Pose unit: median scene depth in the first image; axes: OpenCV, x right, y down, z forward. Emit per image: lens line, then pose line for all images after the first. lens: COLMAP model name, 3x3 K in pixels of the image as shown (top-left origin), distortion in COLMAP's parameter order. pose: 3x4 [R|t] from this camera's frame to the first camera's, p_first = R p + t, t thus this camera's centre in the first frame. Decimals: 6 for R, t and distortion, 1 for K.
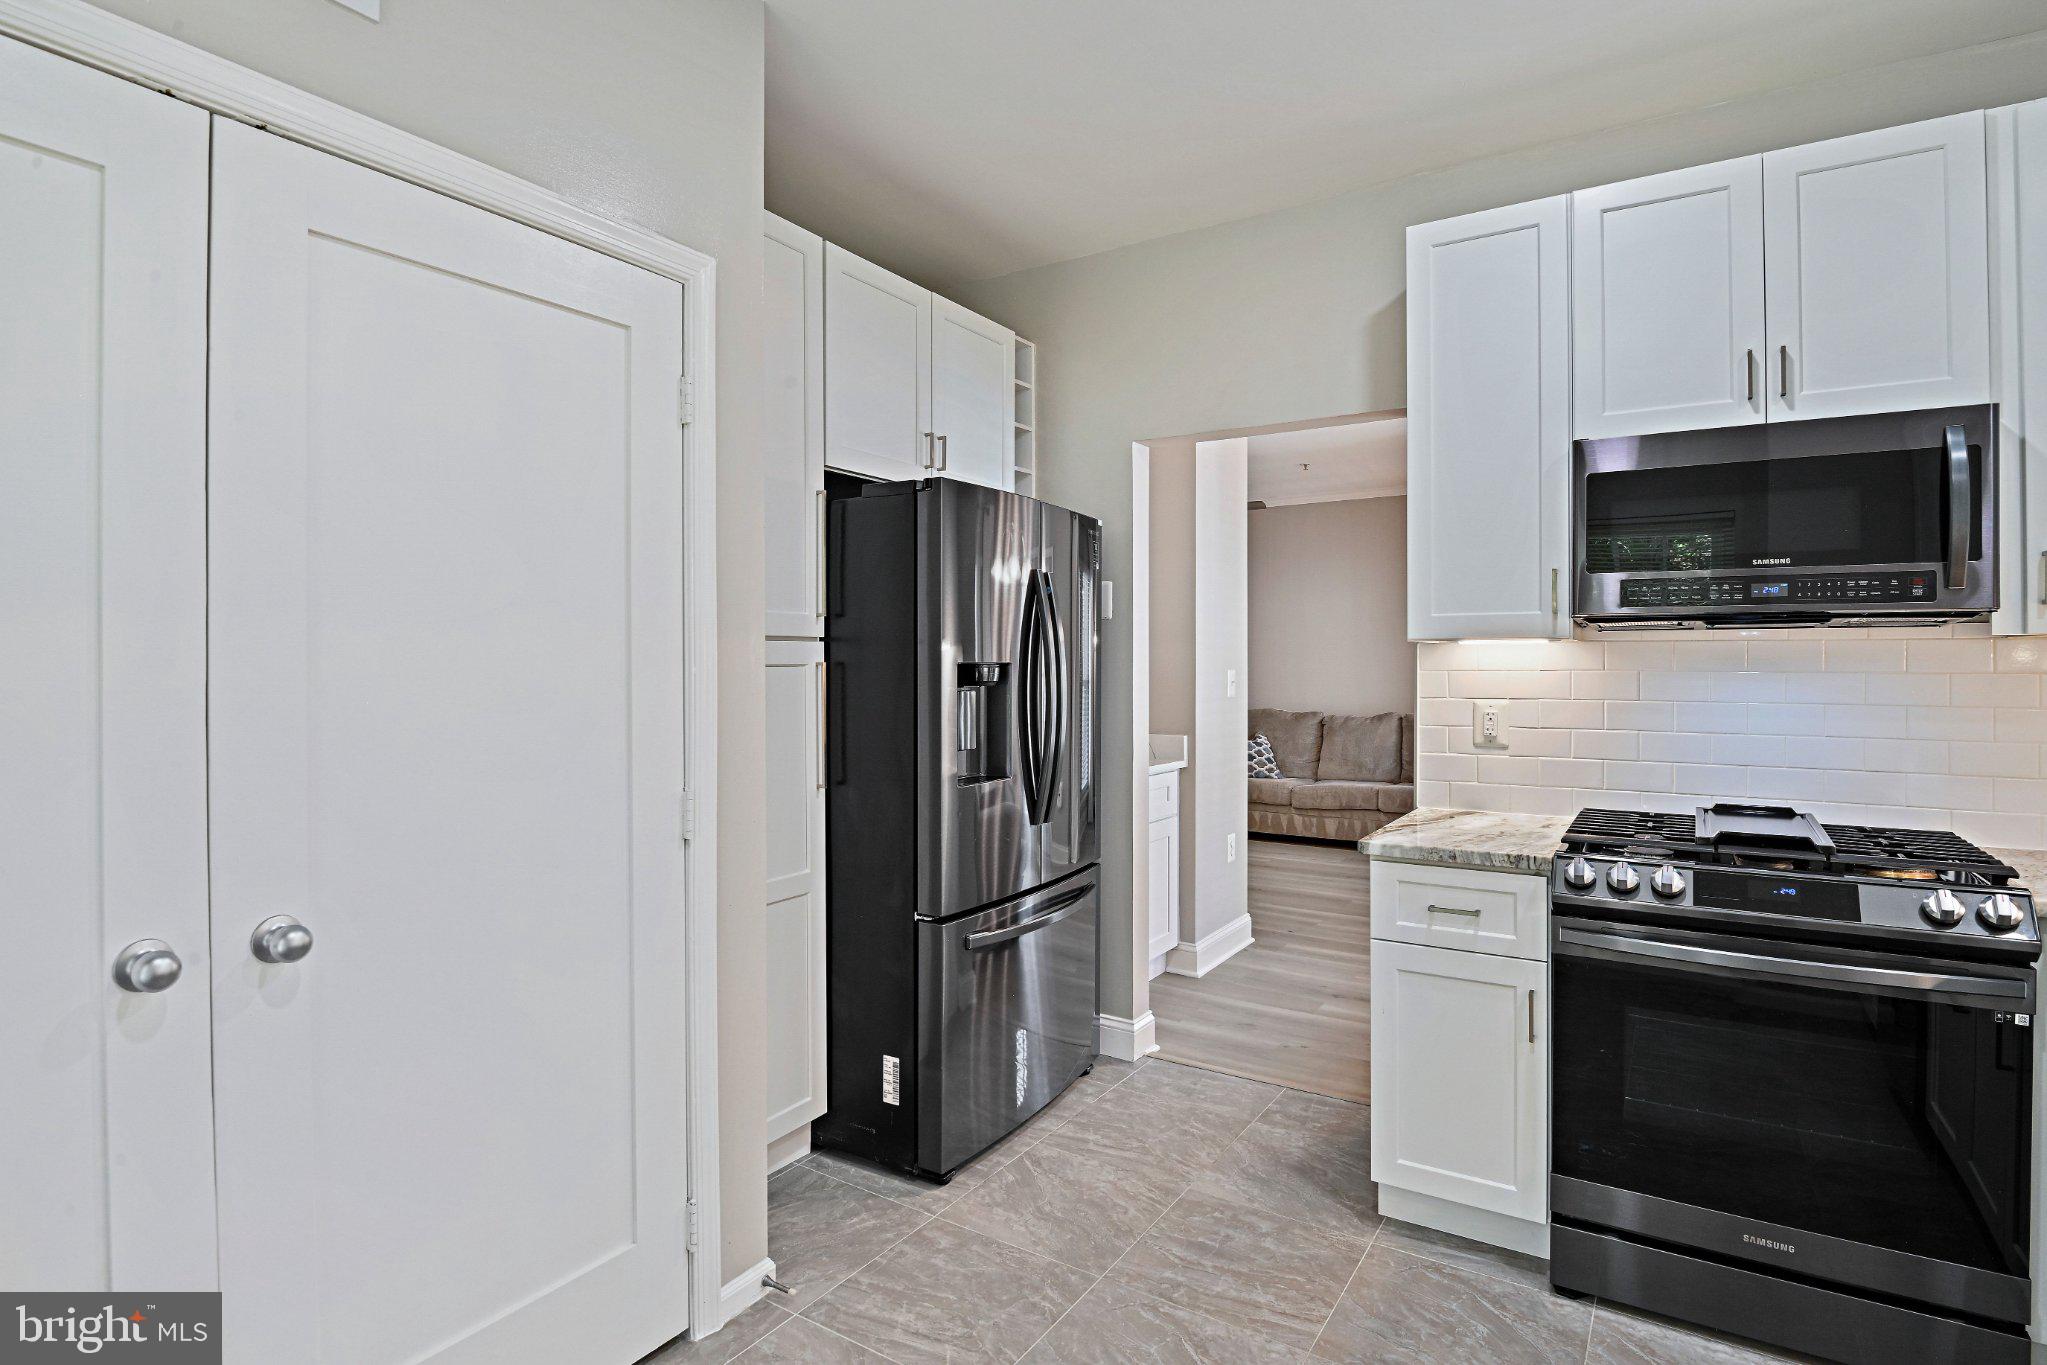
lens RADIAL K [[1058.7, 0, 1019.6], [0, 1058.7, 679.4], [0, 0, 1]] dist [0.000278, -0.004525]
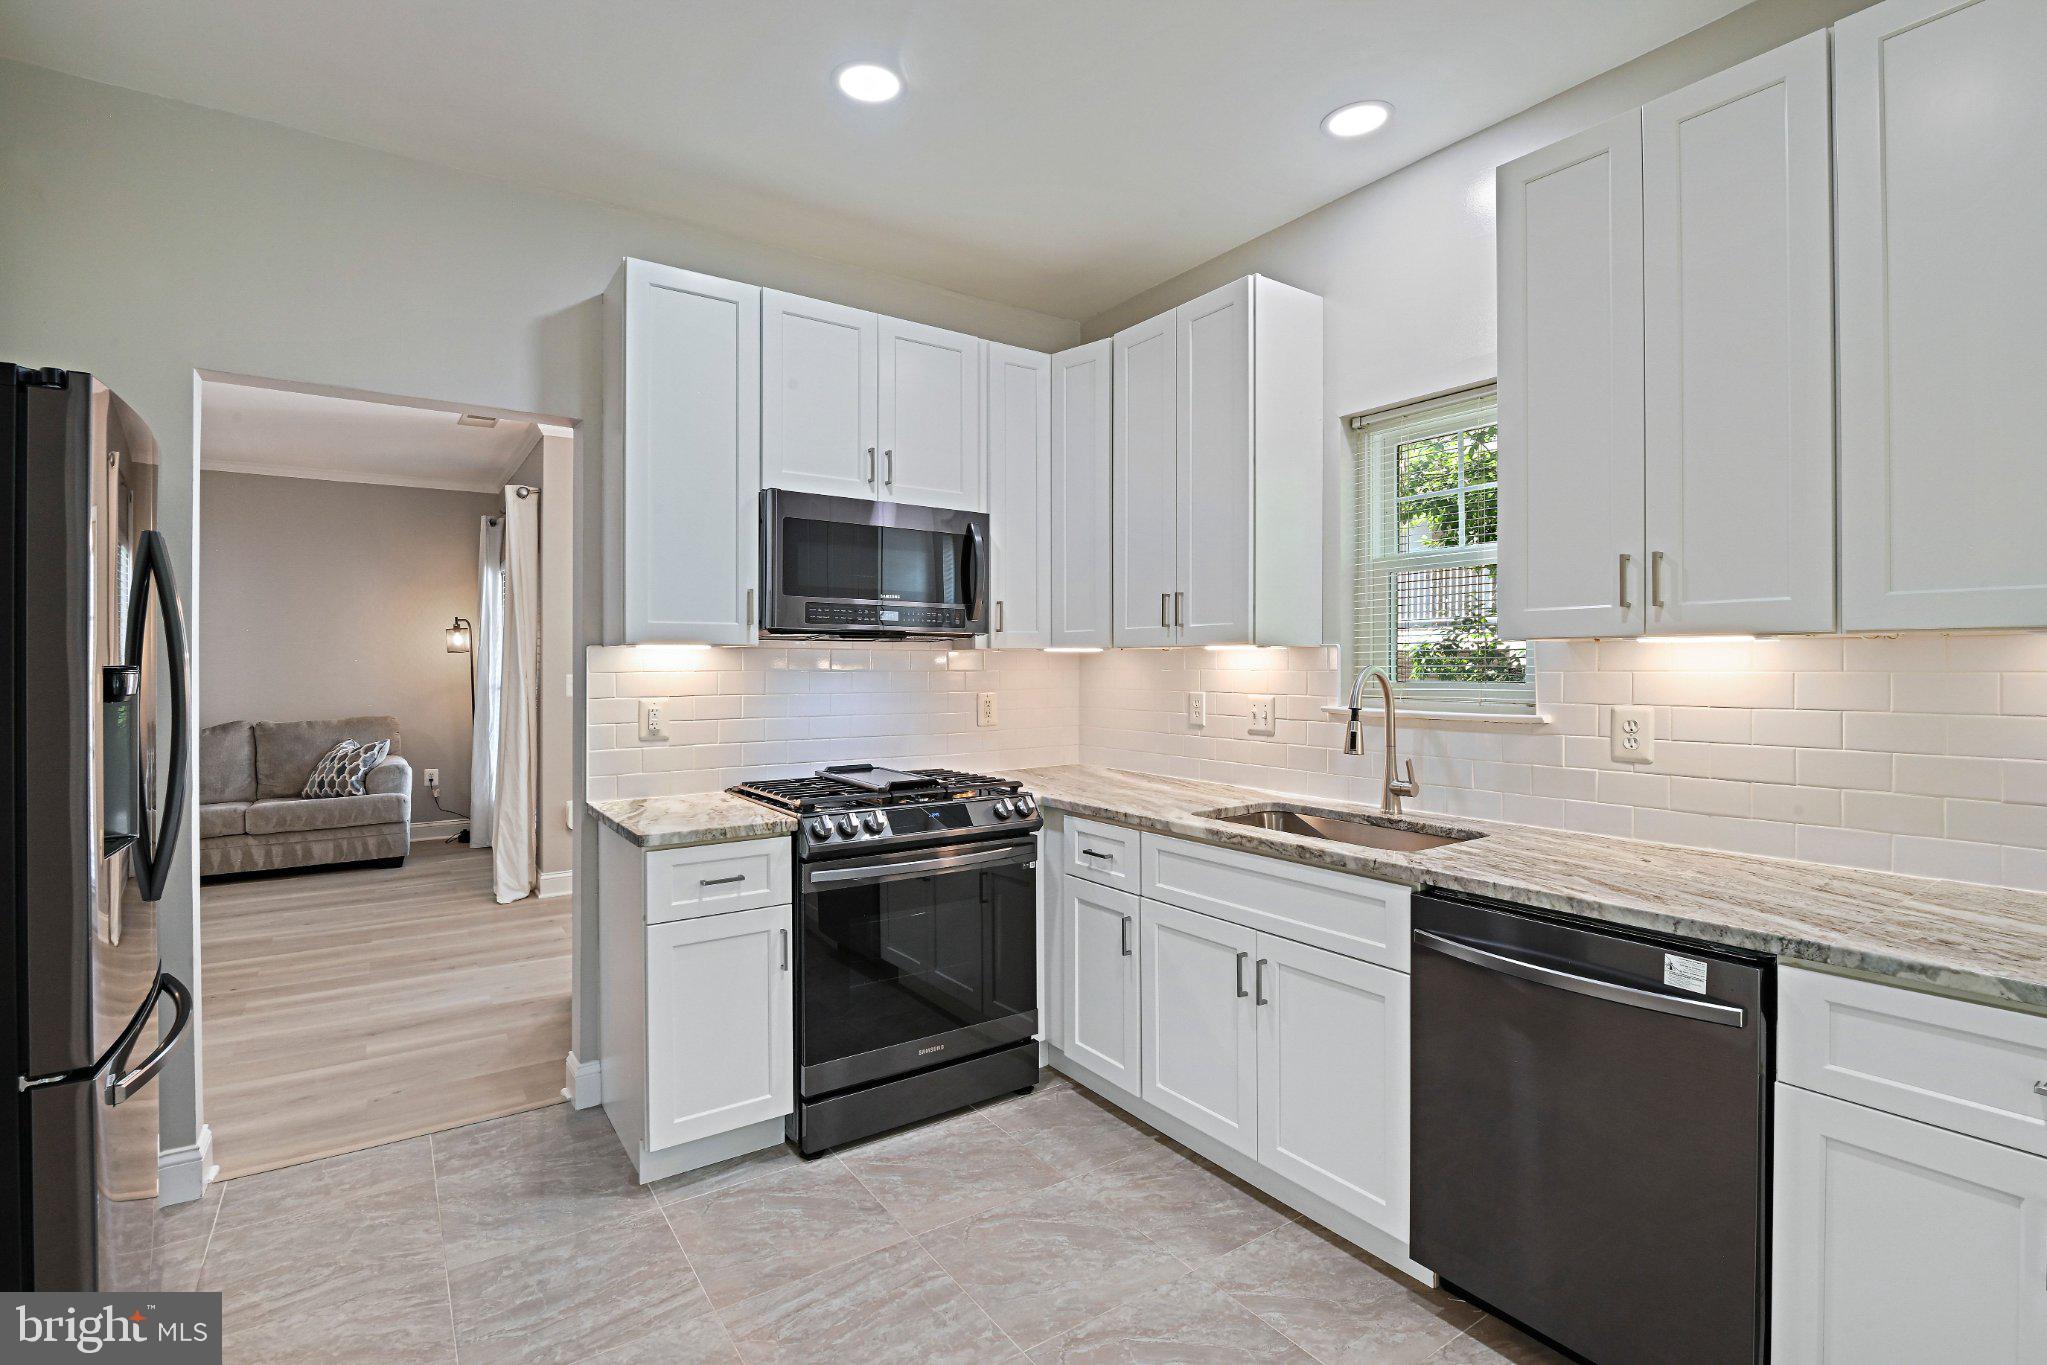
lens RADIAL K [[973.9, 0, 1037.4], [0, 973.9, 683.8], [0, 0, 1]] dist [-0.004558, -0.001459]
pose [[0.377606, -0.017762, 0.925796, -0.416836], [0.013184, 0.999818, 0.013804, -0.005354], [-0.925872, 0.006993, 0.377772, 0.268643]]
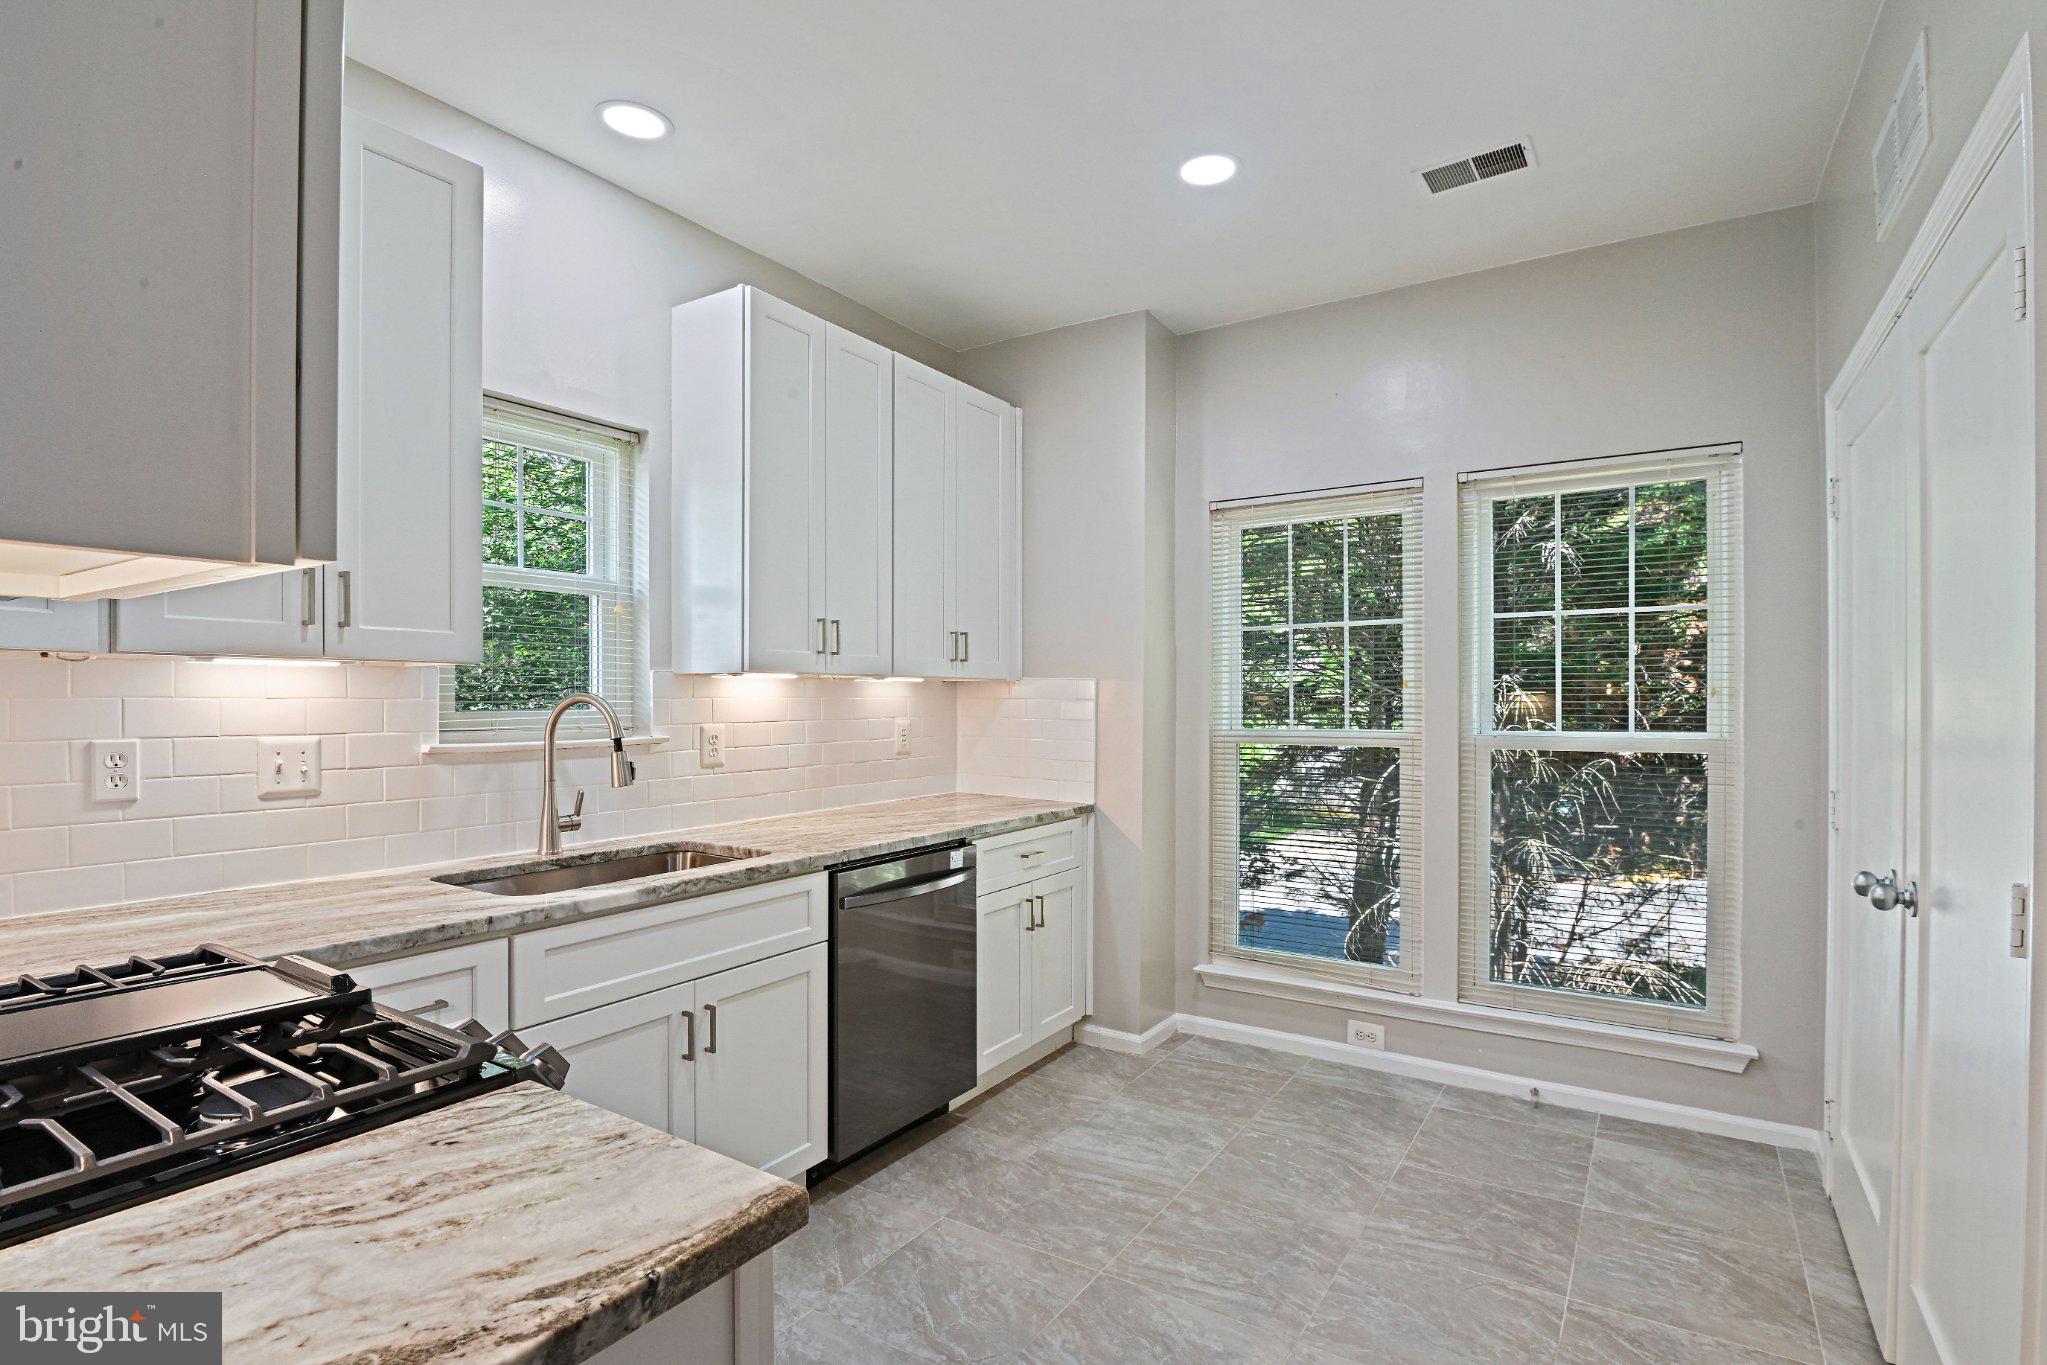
lens RADIAL K [[973.9, 0, 1034.3], [0, 973.9, 669.3], [0, 0, 1]] dist [-0.004558, -0.001459]
pose [[-0.999962, -0.007834, 0.003858, 0.573145], [-0.007872, 0.999921, -0.009770, -0.035877], [-0.003781, -0.009800, -0.999945, 1.881690]]
